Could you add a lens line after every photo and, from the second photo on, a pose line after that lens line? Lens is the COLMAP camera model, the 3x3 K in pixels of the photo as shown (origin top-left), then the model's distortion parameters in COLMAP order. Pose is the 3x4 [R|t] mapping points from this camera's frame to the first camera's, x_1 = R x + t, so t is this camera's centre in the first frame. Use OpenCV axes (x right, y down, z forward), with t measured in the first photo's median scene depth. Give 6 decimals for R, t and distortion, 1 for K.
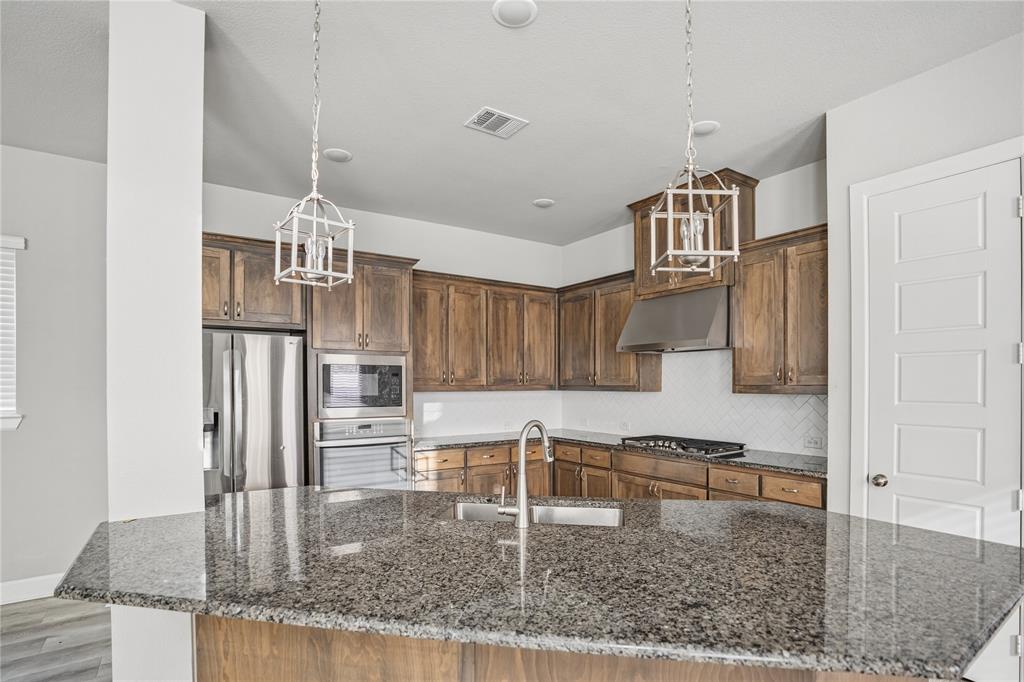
lens RADIAL K [[504.0, 0, 497.2], [0, 504.0, 389.0], [0, 0, 1]] dist [-0.012409, -0.000355]
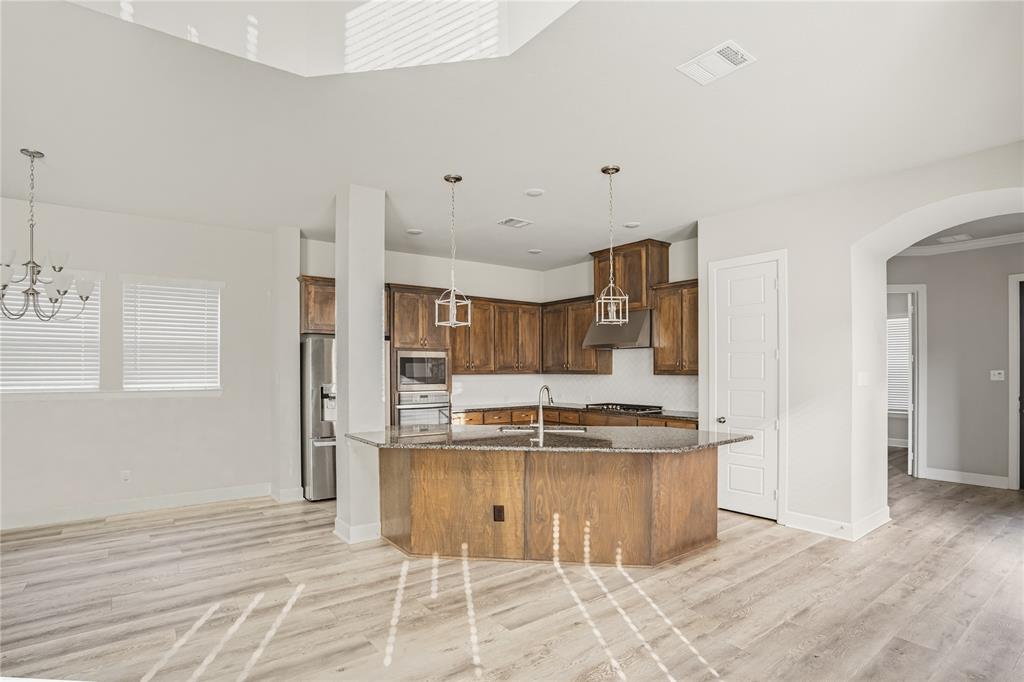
lens RADIAL K [[498.9, 0, 468.6], [0, 498.9, 371.2], [0, 0, 1]] dist [-0.001580, 0.000490]
pose [[0.999964, -0.000636, 0.008451, -0.129367], [0.000701, 0.999971, -0.007648, 0.006975], [-0.008445, 0.007653, 0.999935, -0.543516]]
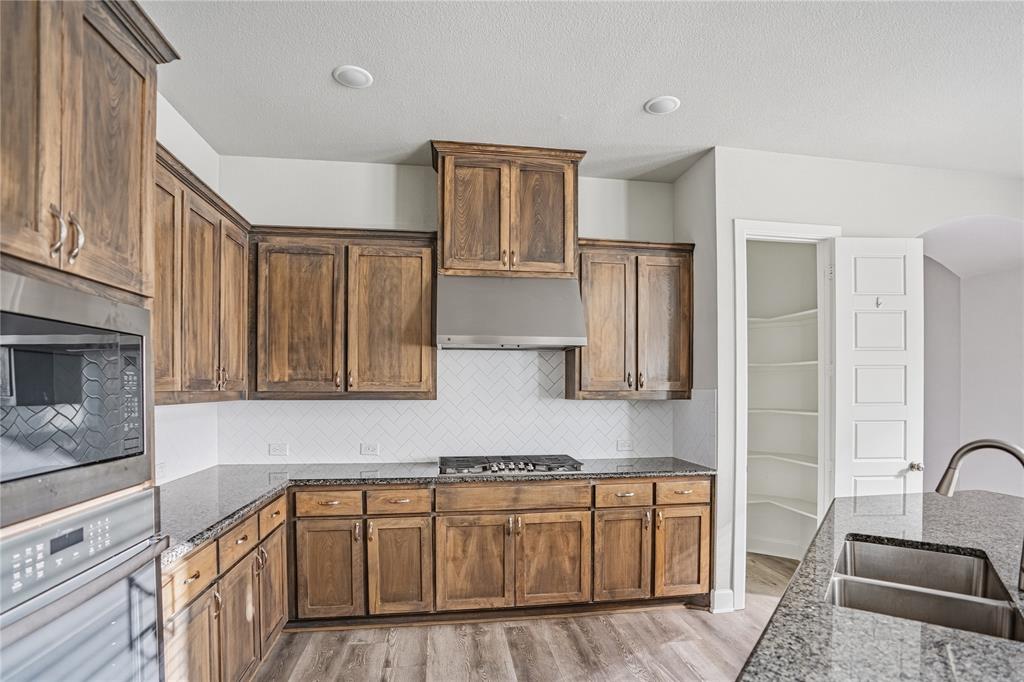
lens RADIAL K [[536.9, 0, 515.4], [0, 536.9, 404.0], [0, 0, 1]] dist [-0.055647, 0.000172]
pose [[0.415566, -0.021546, 0.909308, -0.404452], [0.007894, 0.999767, 0.020082, -0.004223], [-0.909529, -0.001168, 0.415639, 0.614406]]
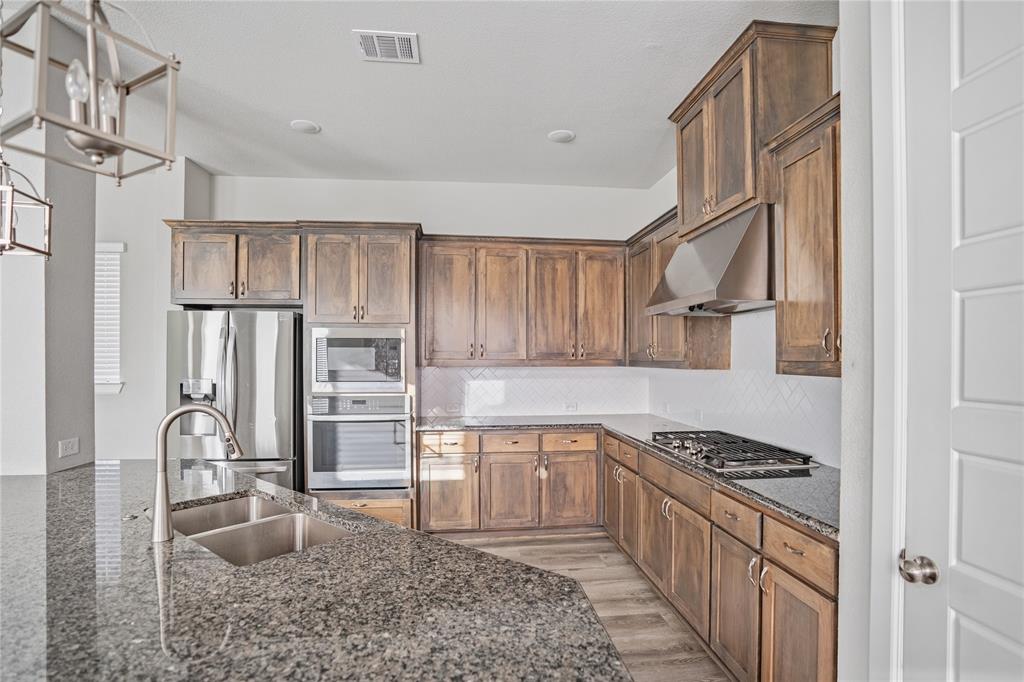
lens RADIAL K [[490.9, 0, 501.4], [0, 490.9, 358.7], [0, 0, 1]] dist [-0.033727, 0.000899]
pose [[0.893725, 0.003195, -0.448604, 0.381362], [-0.007112, 0.999950, -0.007046, -0.003467], [0.448559, 0.009488, 0.893703, 0.270254]]
